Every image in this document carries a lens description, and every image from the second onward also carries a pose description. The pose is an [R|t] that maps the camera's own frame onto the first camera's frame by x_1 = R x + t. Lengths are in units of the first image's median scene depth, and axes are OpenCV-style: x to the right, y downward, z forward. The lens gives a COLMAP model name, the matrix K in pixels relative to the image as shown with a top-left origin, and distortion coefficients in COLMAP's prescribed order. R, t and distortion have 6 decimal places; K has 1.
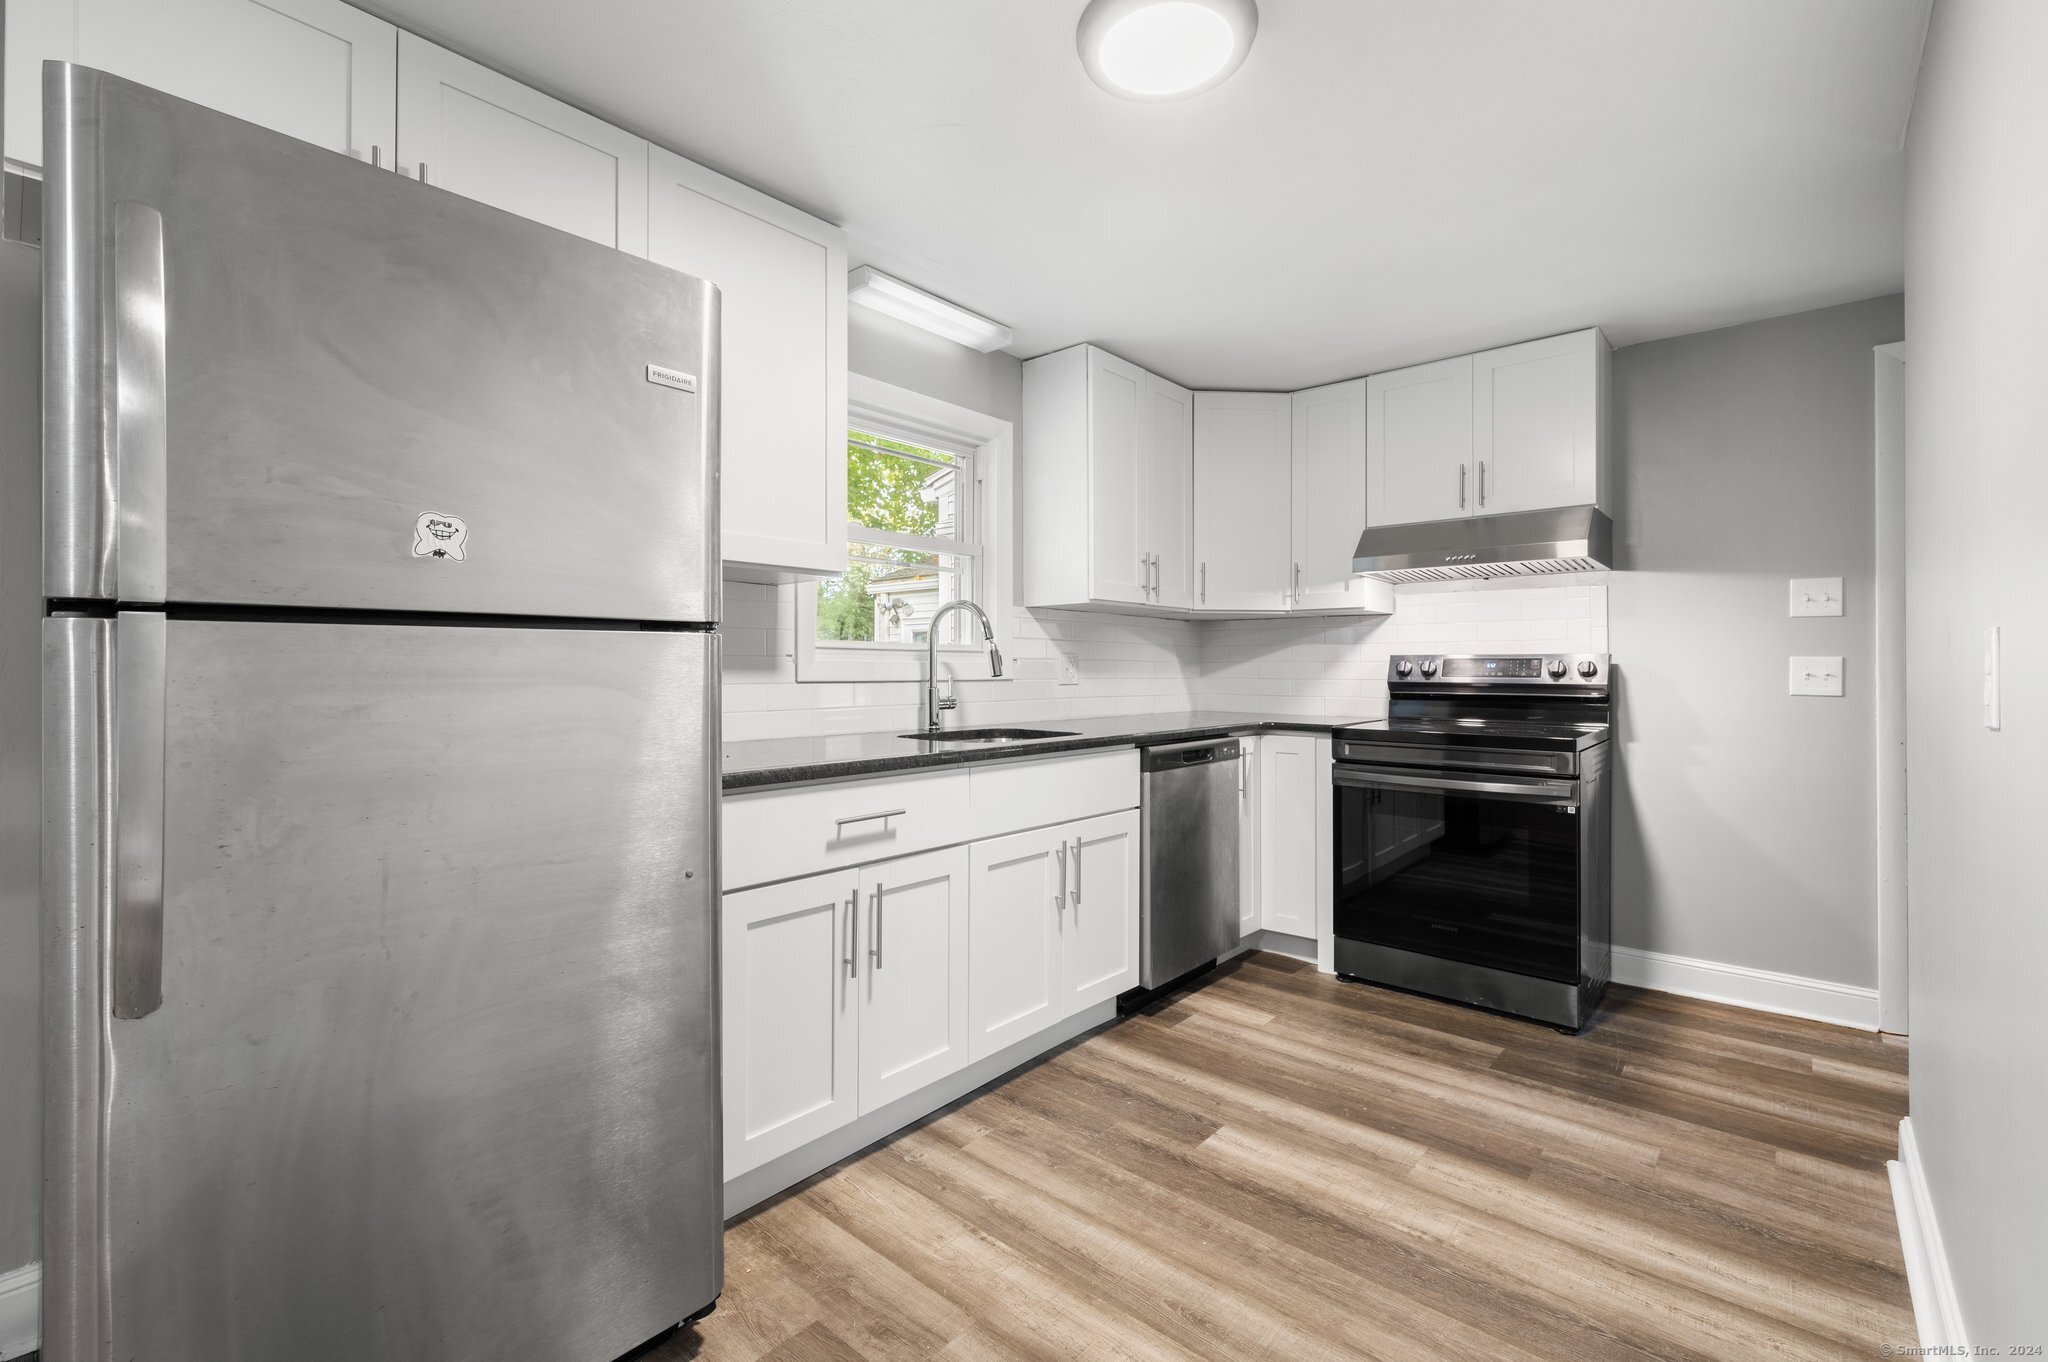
lens RADIAL K [[877.4, 0, 1025.0], [0, 877.4, 671.8], [0, 0, 1]] dist [-0.000118, -0.000025]
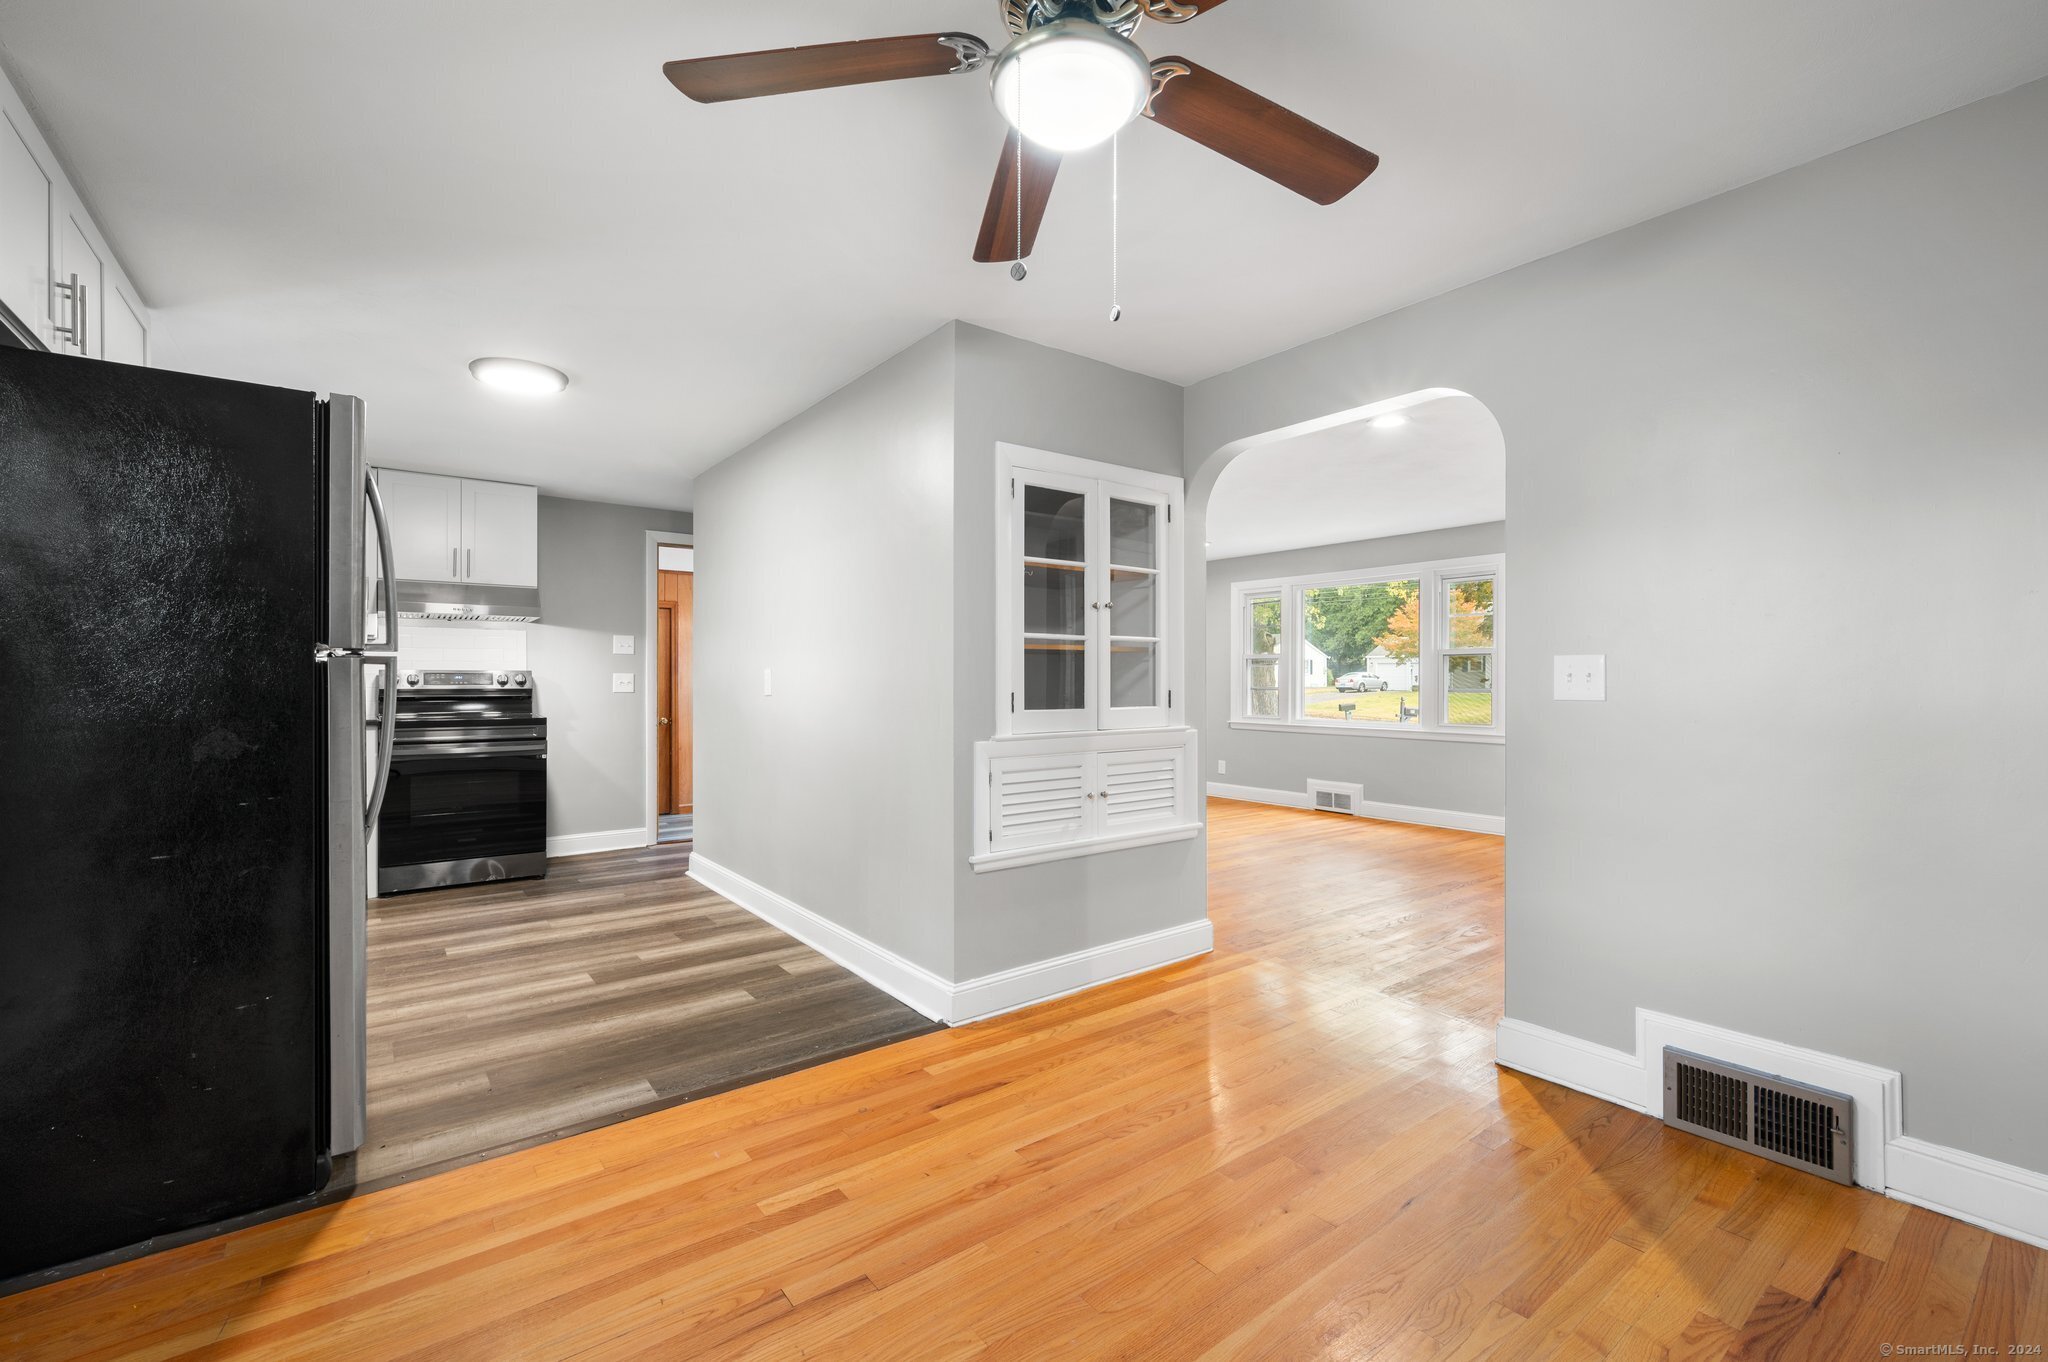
lens RADIAL K [[877.4, 0, 1025.0], [0, 877.4, 671.8], [0, 0, 1]] dist [-0.000118, -0.000025]
pose [[0.198994, 0.008462, 0.979964, -0.946672], [0.004302, 0.999946, -0.009508, 0.002187], [-0.979991, 0.006107, 0.198947, -0.341511]]
